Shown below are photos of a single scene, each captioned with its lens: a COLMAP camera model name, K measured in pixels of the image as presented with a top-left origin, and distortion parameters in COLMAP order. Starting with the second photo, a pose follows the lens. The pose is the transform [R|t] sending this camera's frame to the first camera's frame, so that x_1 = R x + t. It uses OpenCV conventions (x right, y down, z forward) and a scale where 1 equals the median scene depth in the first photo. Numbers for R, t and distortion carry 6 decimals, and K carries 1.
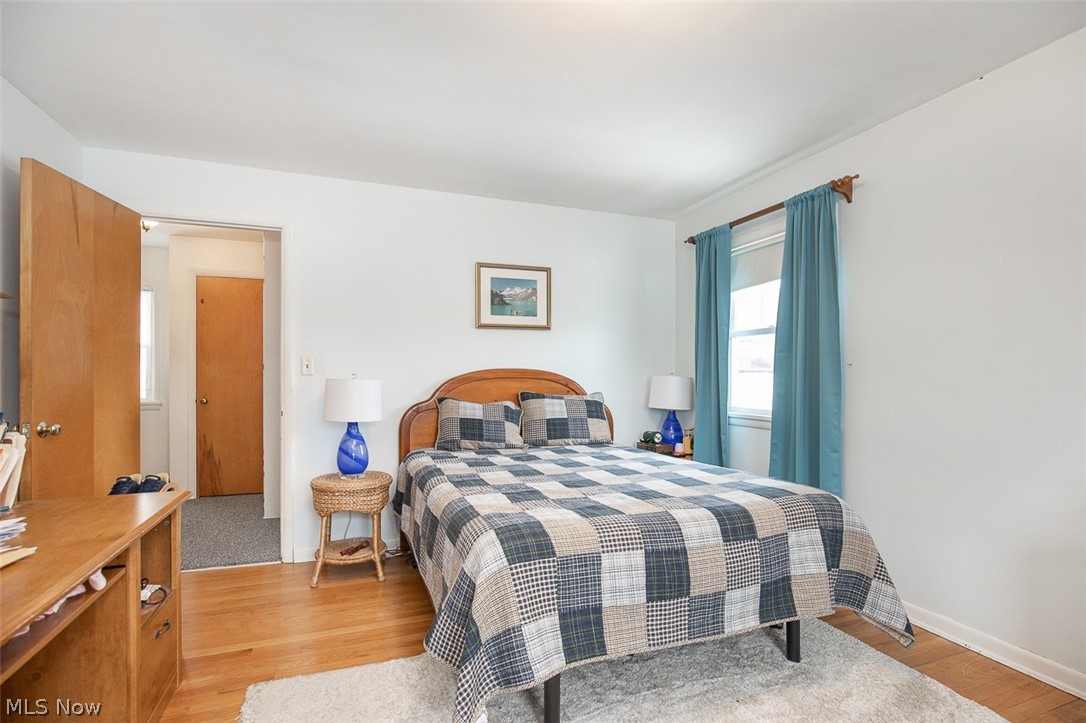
lens RADIAL K [[511.5, 0, 540.0], [0, 511.5, 369.8], [0, 0, 1]] dist [-0.002867, -0.000110]
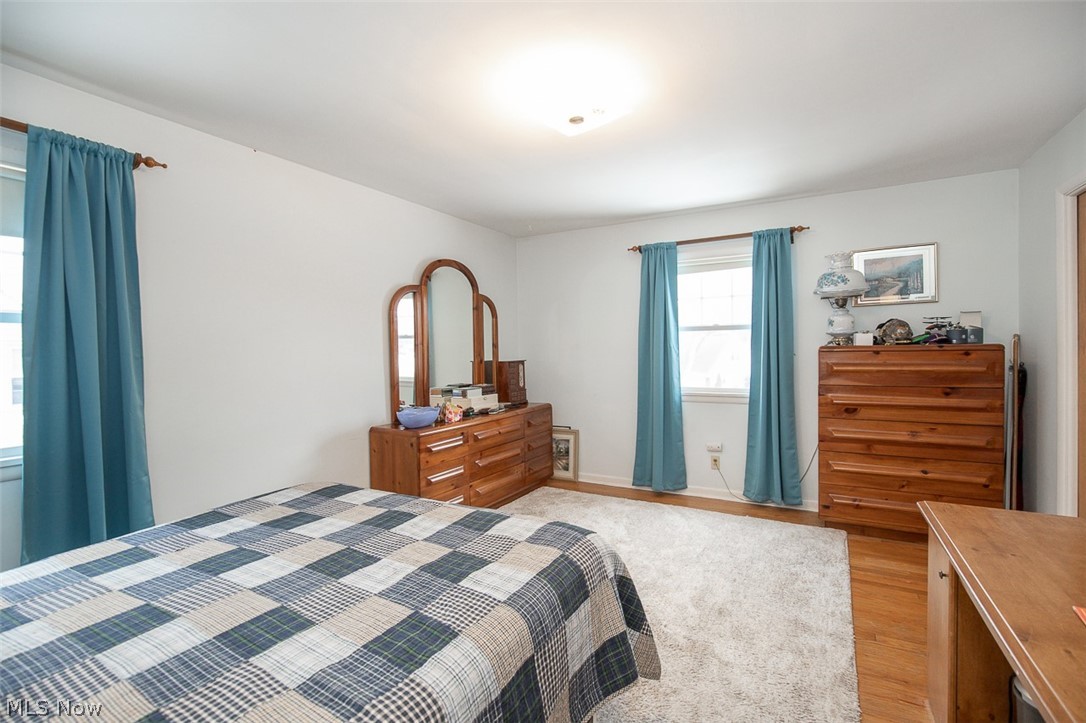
lens RADIAL K [[511.5, 0, 542.8], [0, 511.5, 362.3], [0, 0, 1]] dist [-0.002867, -0.000110]
pose [[-0.661056, -0.009663, 0.750275, -0.626925], [0.000381, 0.999913, 0.013214, -0.045364], [-0.750337, 0.009021, -0.660994, 1.345507]]
